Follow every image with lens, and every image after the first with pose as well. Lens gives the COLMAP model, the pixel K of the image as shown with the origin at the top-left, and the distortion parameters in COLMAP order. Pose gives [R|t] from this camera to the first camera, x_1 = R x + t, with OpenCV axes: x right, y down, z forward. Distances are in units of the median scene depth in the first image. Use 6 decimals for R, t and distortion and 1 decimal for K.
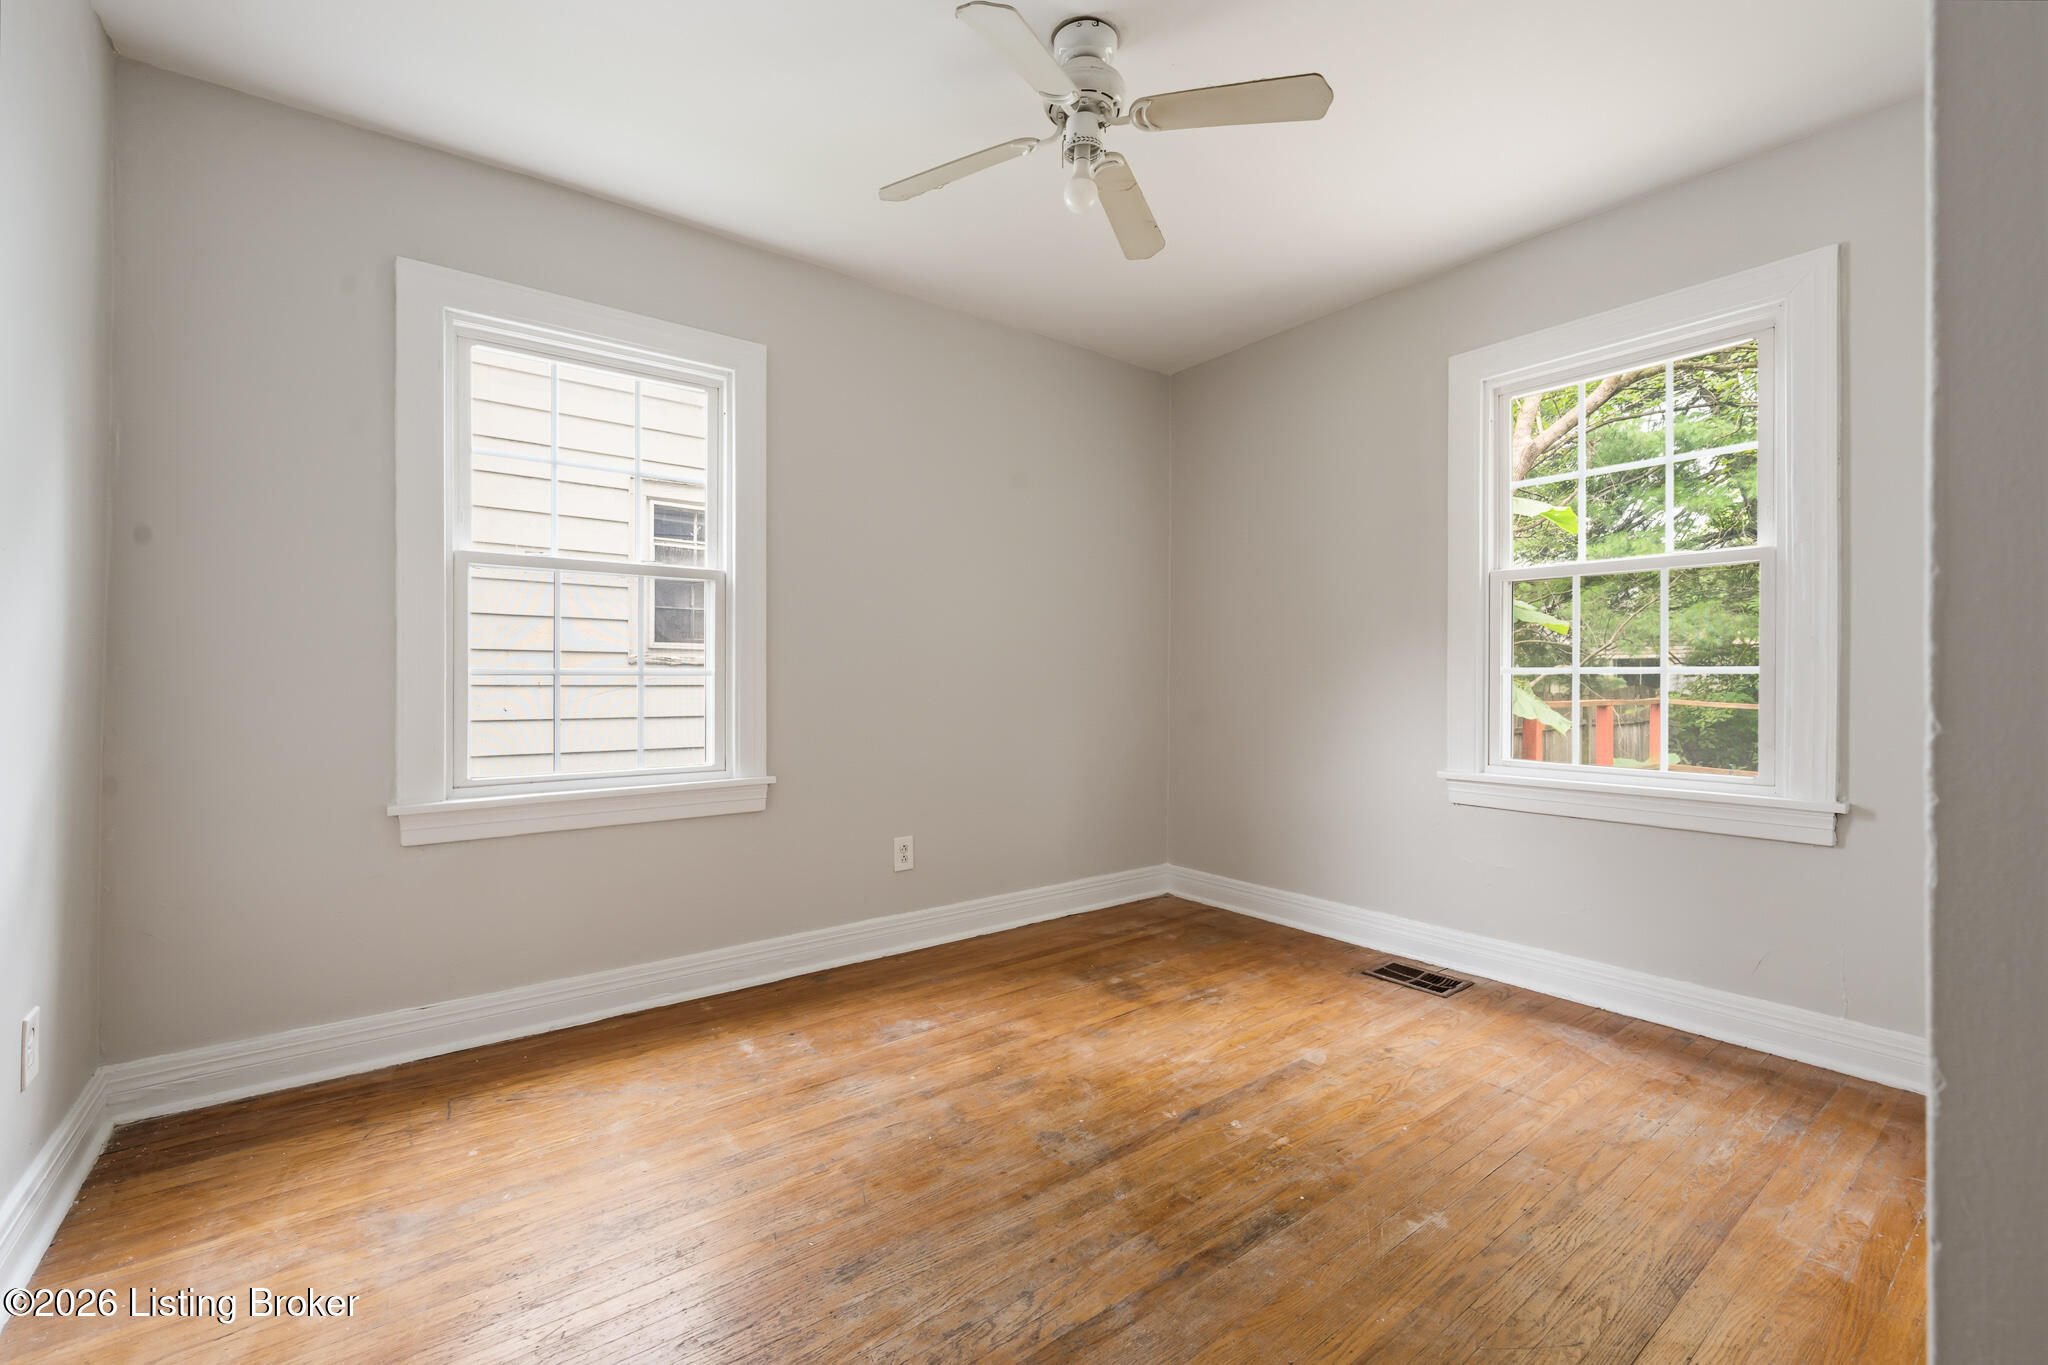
lens RADIAL K [[860.8, 0, 1031.5], [0, 860.8, 686.5], [0, 0, 1]] dist [0.000064, -0.000084]
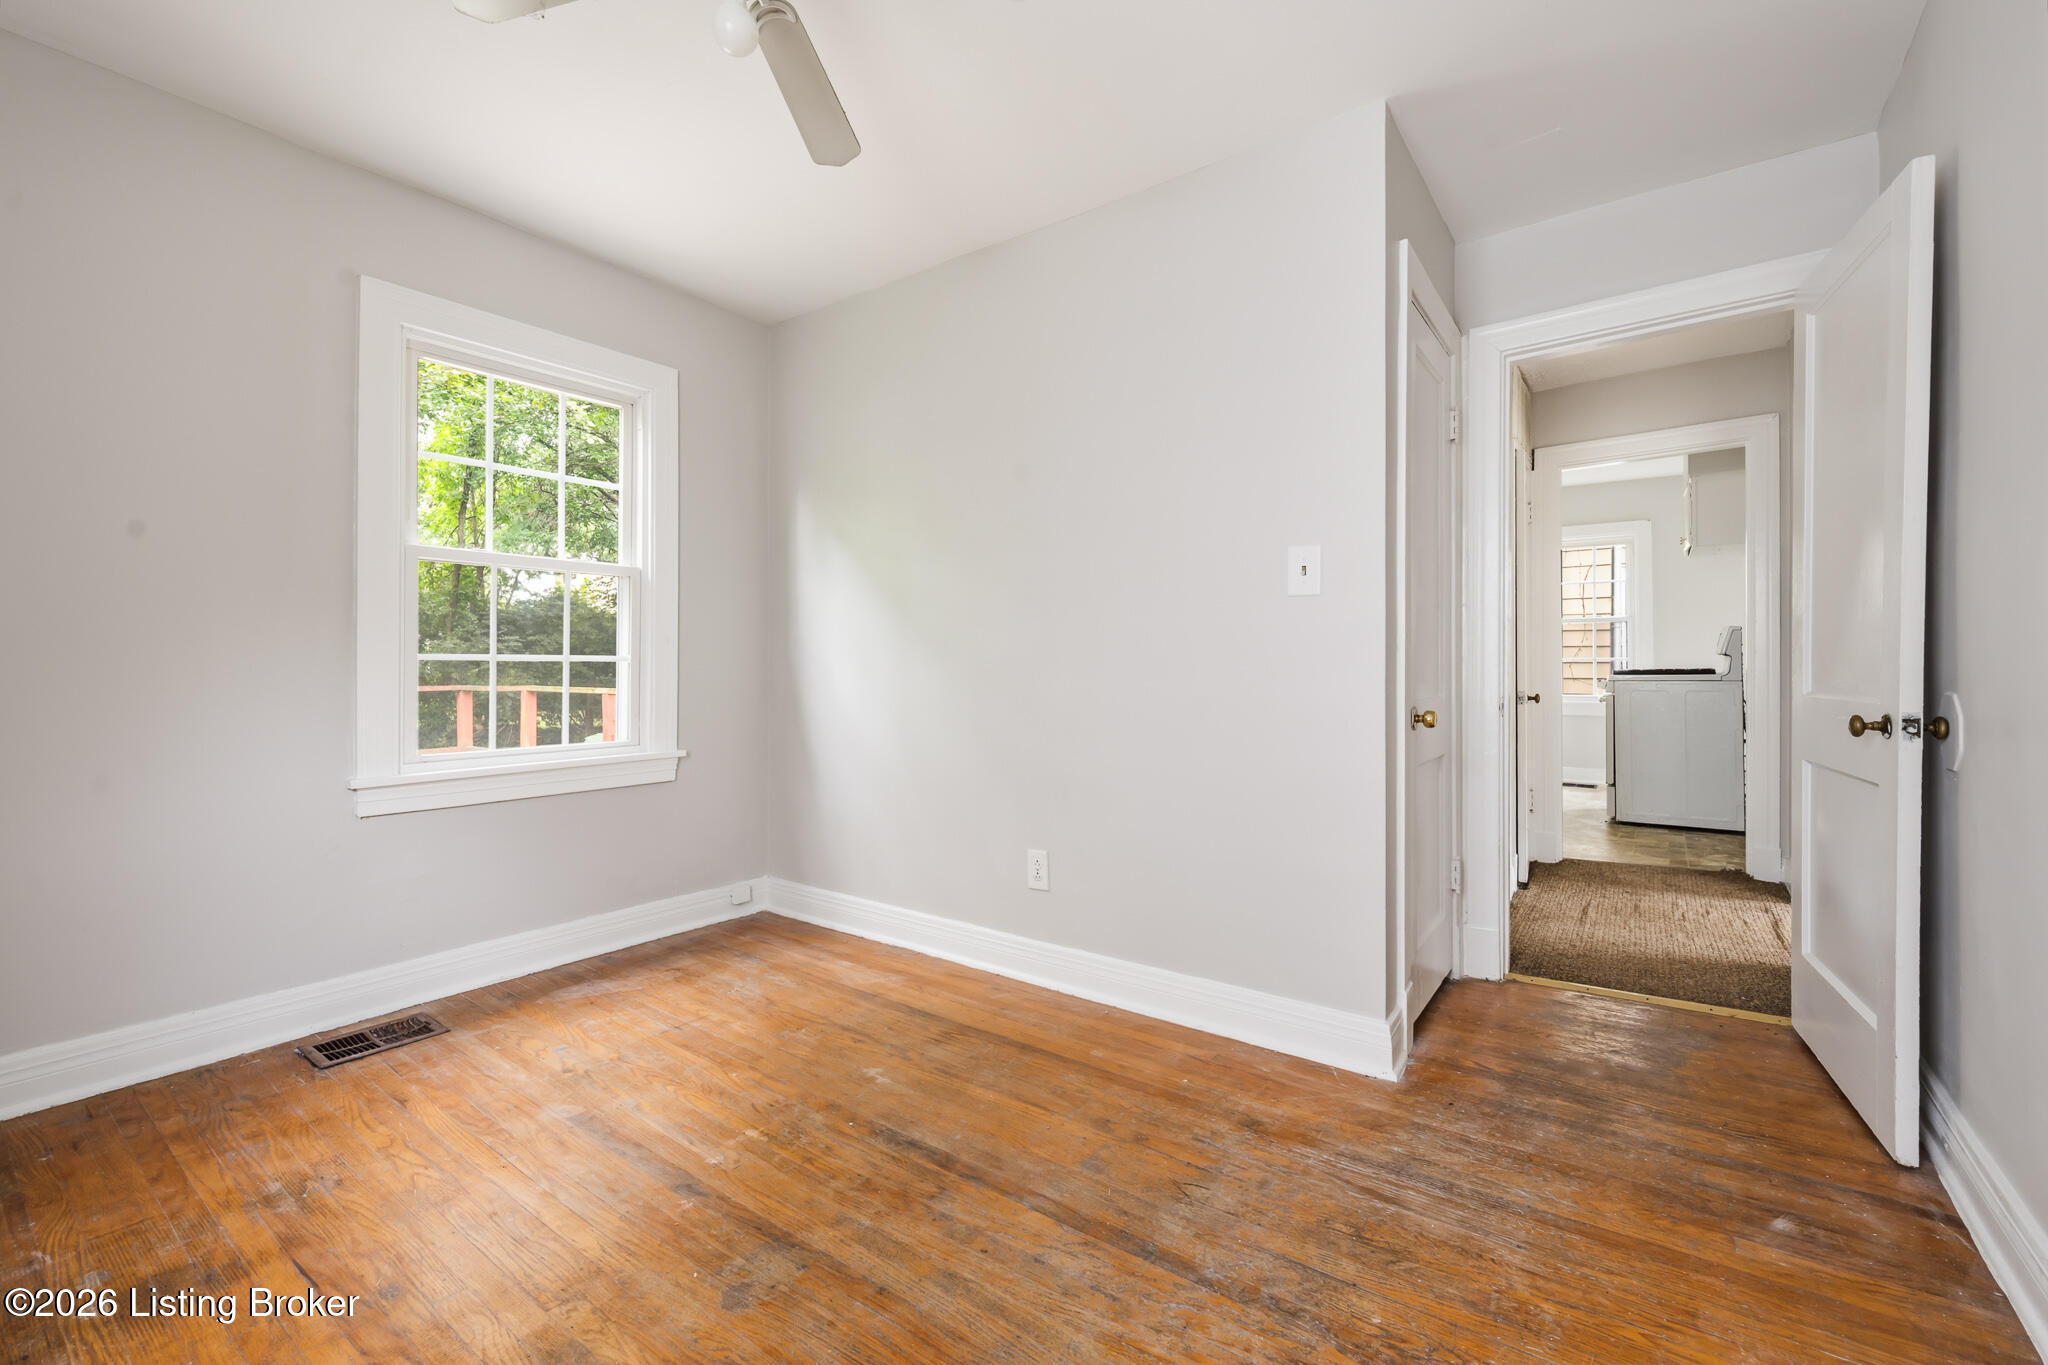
lens RADIAL K [[860.8, 0, 1027.6], [0, 860.8, 667.3], [0, 0, 1]] dist [0.000064, -0.000084]
pose [[-0.272439, -0.002403, 0.962170, -0.606164], [0.010634, 0.999928, 0.005508, -0.007250], [-0.962114, 0.011733, -0.272394, 0.780735]]
